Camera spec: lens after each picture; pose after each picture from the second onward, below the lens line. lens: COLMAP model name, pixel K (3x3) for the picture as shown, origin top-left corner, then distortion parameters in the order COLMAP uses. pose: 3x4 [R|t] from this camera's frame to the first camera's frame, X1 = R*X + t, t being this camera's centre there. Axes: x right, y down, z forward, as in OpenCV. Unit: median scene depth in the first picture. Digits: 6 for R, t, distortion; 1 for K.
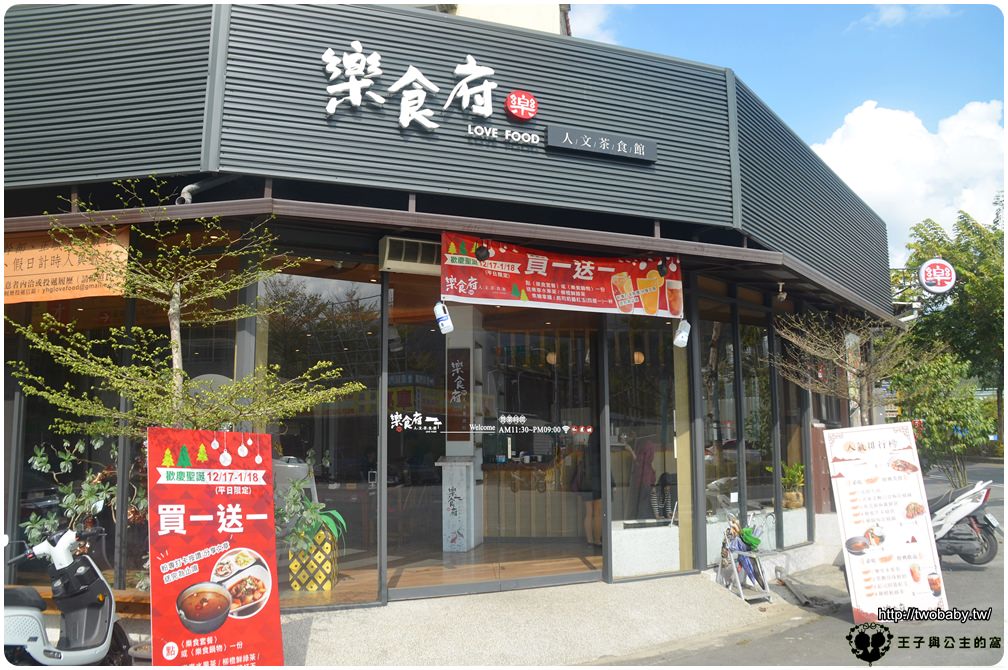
lens RADIAL K [[792.0, 0, 503.7], [0, 792.0, 360.4], [0, 0, 1]] dist [-0.163600, 0.000542]
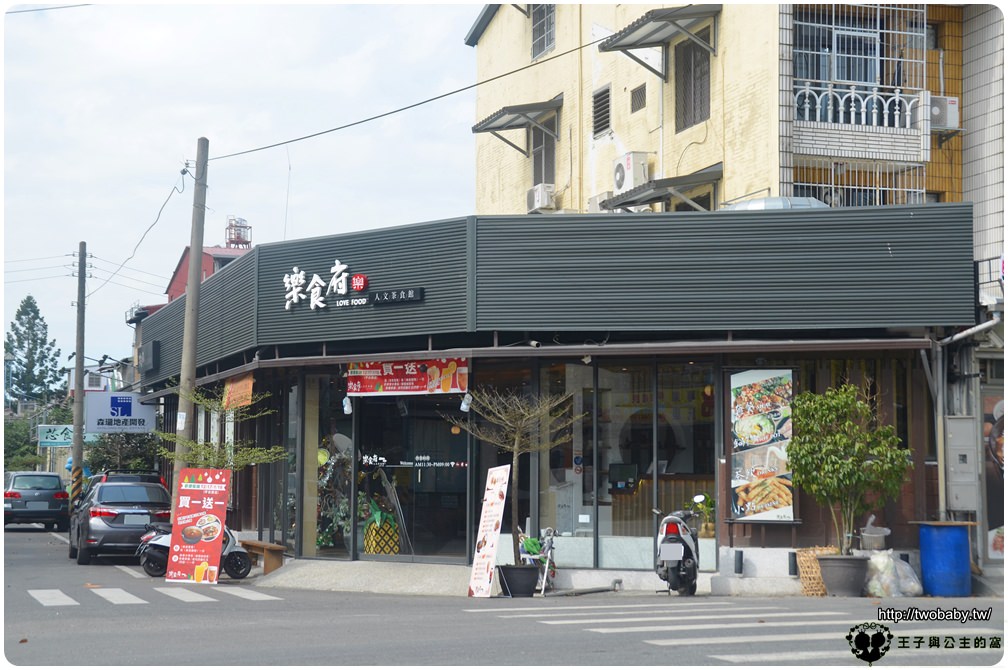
lens RADIAL K [[1647.1, 0, 504.0], [0, 1647.1, 335.0], [0, 0, 1]] dist [0.000669, -0.002711]
pose [[0.457437, -0.058640, -0.887306, 3.562269], [0.095313, 0.995308, -0.016641, -0.120071], [0.884119, -0.076960, 0.460880, -0.445179]]
